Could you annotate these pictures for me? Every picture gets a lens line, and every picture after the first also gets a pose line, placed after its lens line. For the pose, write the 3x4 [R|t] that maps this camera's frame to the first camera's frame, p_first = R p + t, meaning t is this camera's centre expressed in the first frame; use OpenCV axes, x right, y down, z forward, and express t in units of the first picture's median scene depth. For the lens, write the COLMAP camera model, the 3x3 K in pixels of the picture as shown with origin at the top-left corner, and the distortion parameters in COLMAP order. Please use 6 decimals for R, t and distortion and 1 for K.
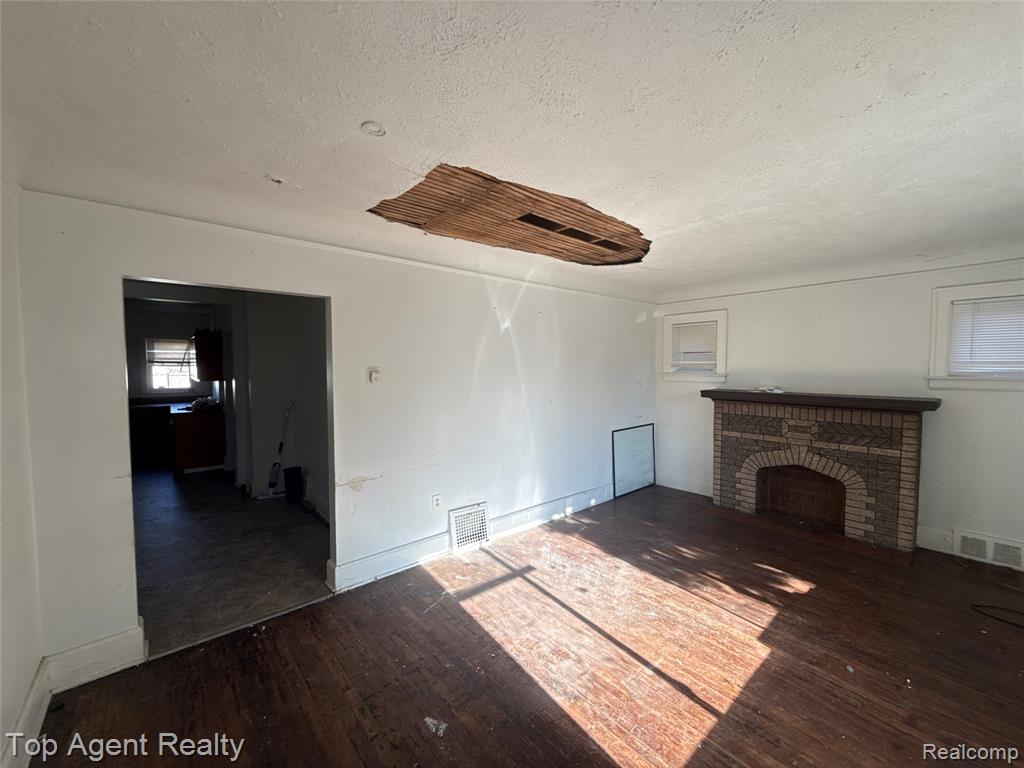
lens RADIAL K [[408.4, 0, 512.1], [0, 408.4, 386.4], [0, 0, 1]] dist [-0.004057, -0.000519]
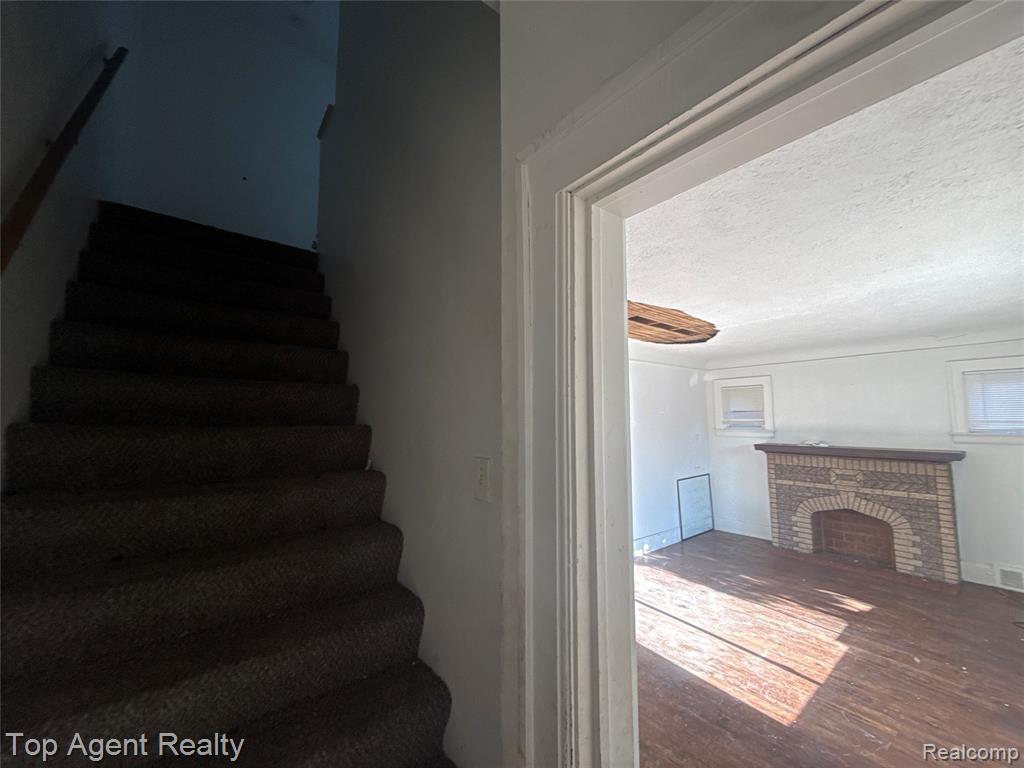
lens RADIAL K [[408.4, 0, 511.0], [0, 408.4, 385.9], [0, 0, 1]] dist [-0.004057, -0.000519]
pose [[0.999324, -0.004221, -0.036524, -0.250789], [-0.000657, 0.991176, -0.132549, -0.001080], [0.036761, 0.132483, 0.990503, -0.271611]]
